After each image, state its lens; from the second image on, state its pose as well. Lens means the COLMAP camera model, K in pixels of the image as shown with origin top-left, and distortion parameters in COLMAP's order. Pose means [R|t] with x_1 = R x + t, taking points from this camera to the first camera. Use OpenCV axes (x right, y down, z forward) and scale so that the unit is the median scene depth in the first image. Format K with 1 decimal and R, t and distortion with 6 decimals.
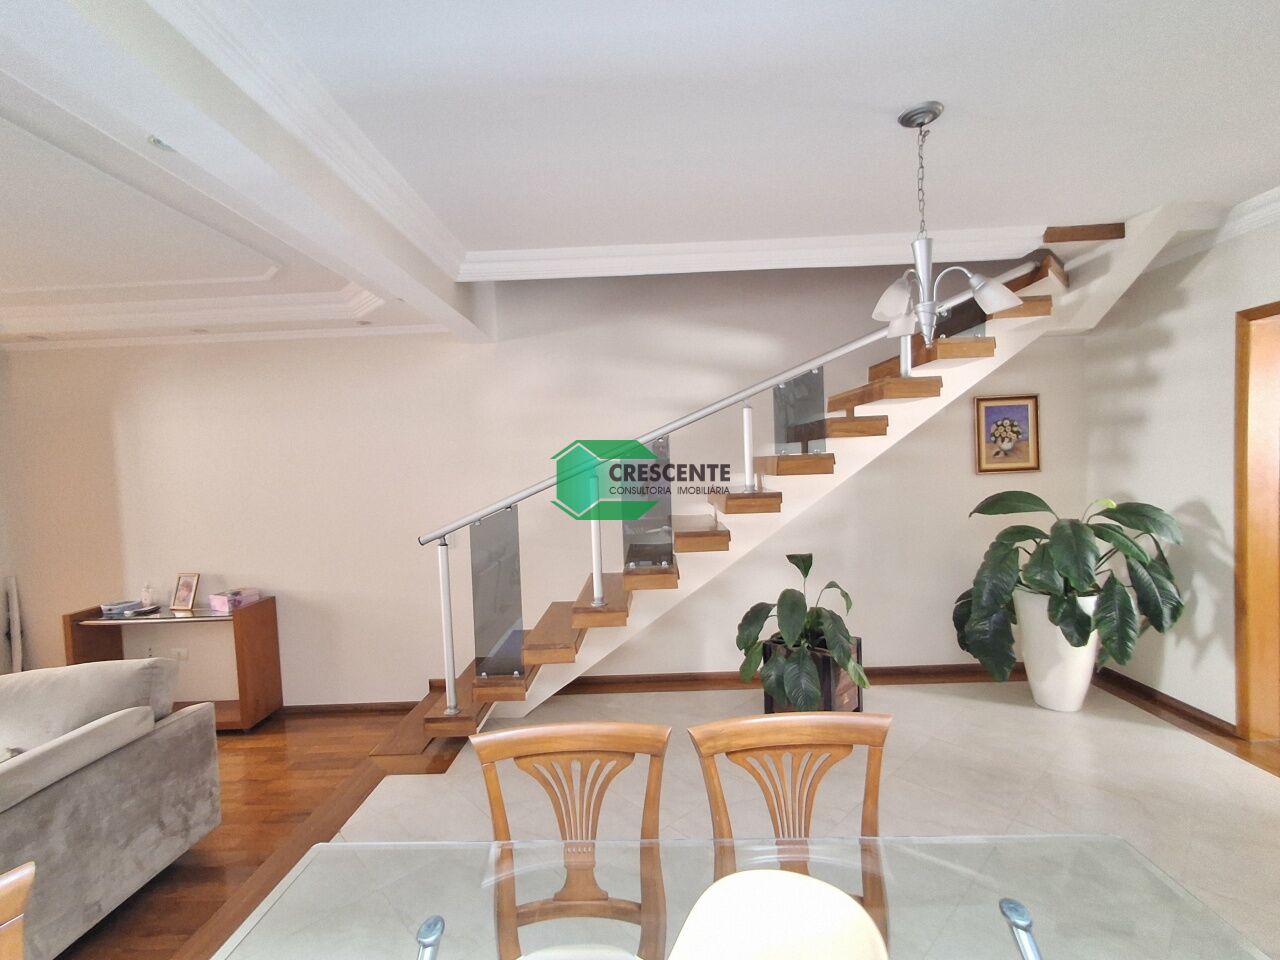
lens RADIAL K [[581.1, 0, 636.3], [0, 581.1, 488.5], [0, 0, 1]] dist [0.002777, 0.000712]
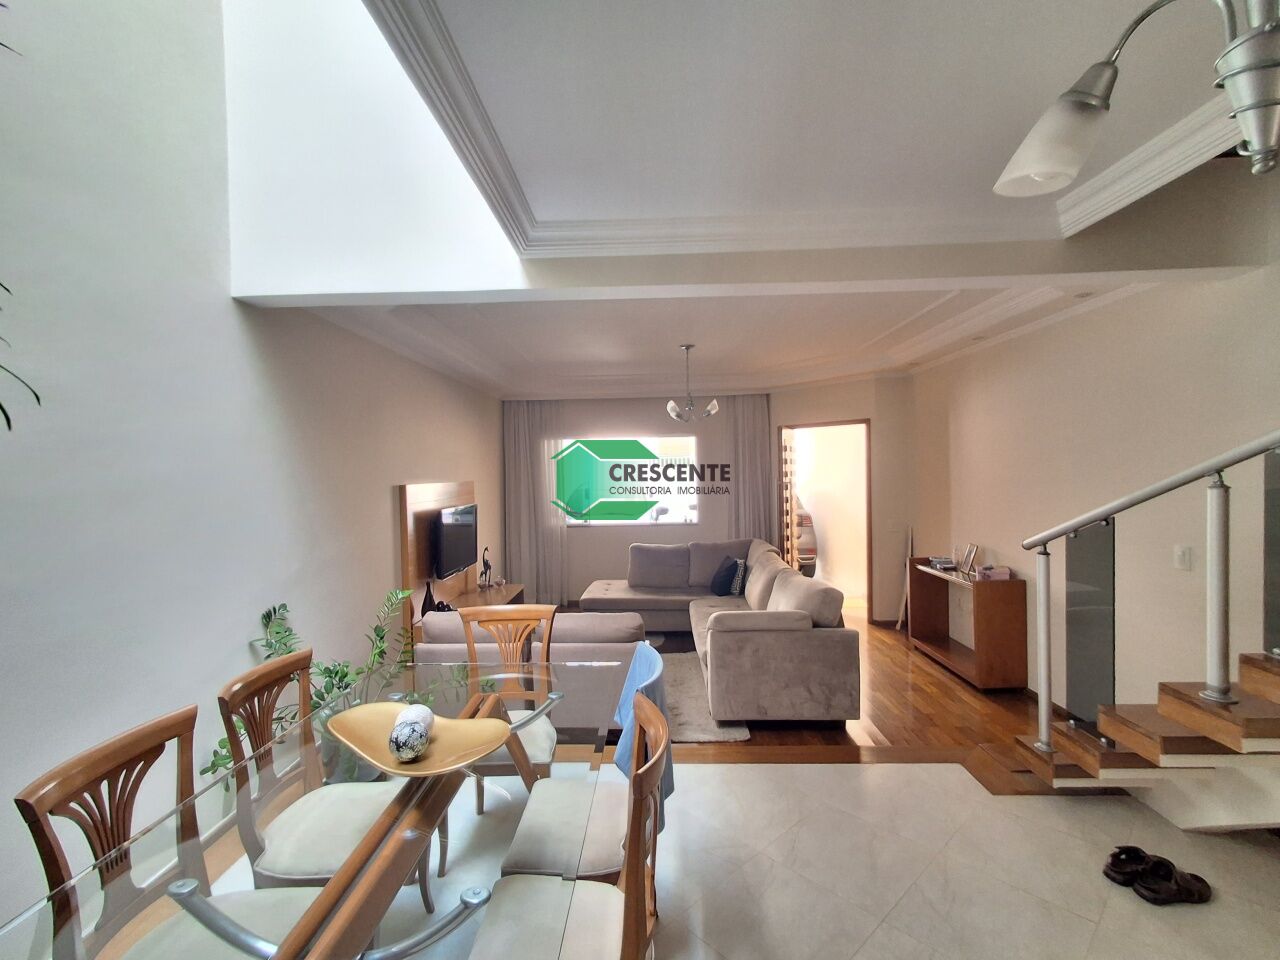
lens RADIAL K [[581.1, 0, 635.4], [0, 581.1, 482.0], [0, 0, 1]] dist [0.002777, 0.000712]
pose [[0.002076, 0.061390, -0.998112, 0.525585], [-0.022163, 0.997871, 0.061330, -0.048912], [0.999752, 0.021994, 0.003432, 0.388276]]
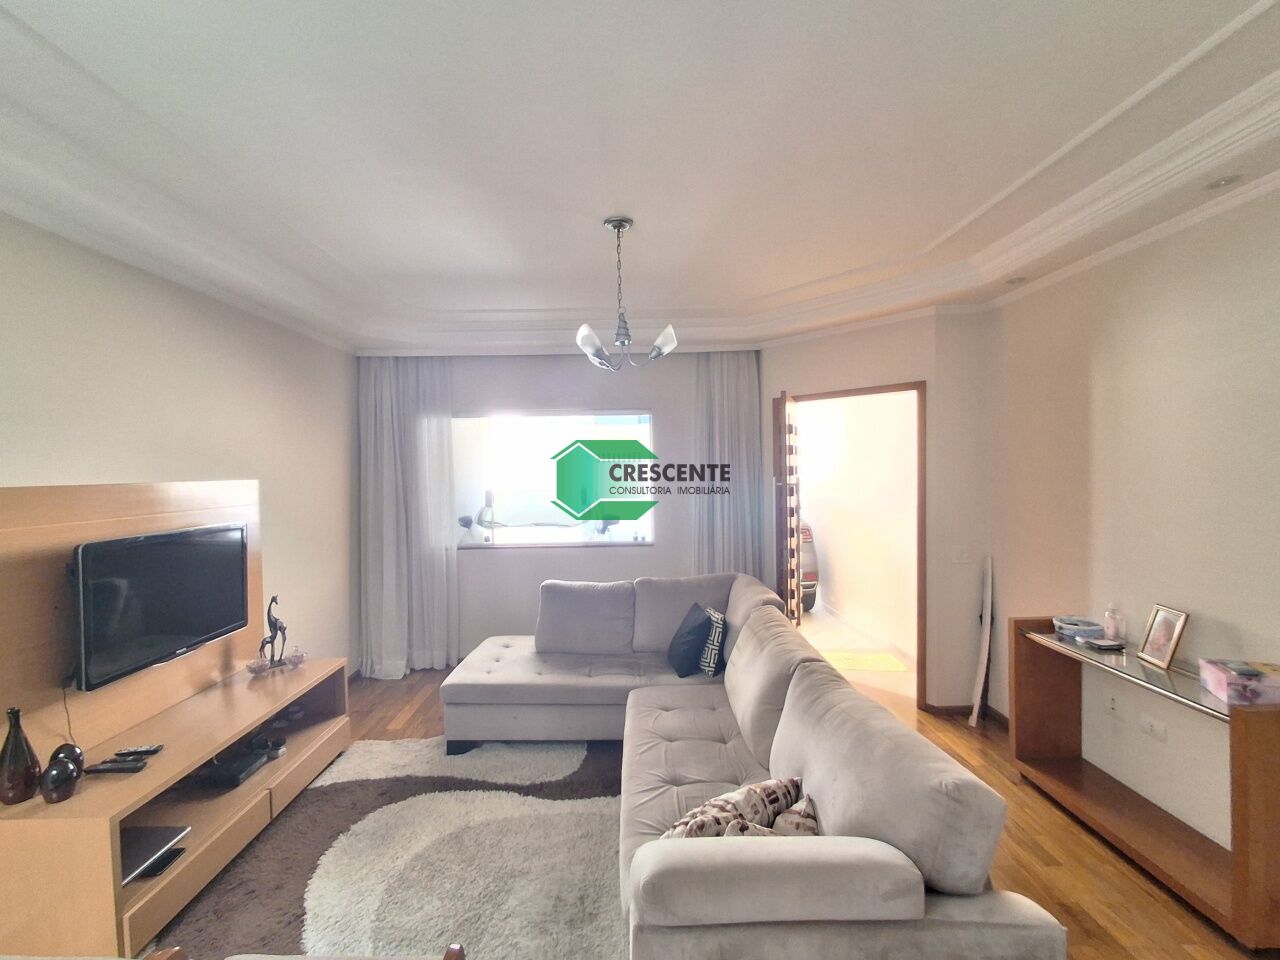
lens RADIAL K [[581.1, 0, 631.1], [0, 581.1, 486.2], [0, 0, 1]] dist [0.002777, 0.000712]
pose [[0.038660, 0.073803, -0.996523, -0.250899], [-0.029118, 0.996928, 0.072704, -0.011262], [0.998828, 0.026206, 0.040691, 0.525248]]
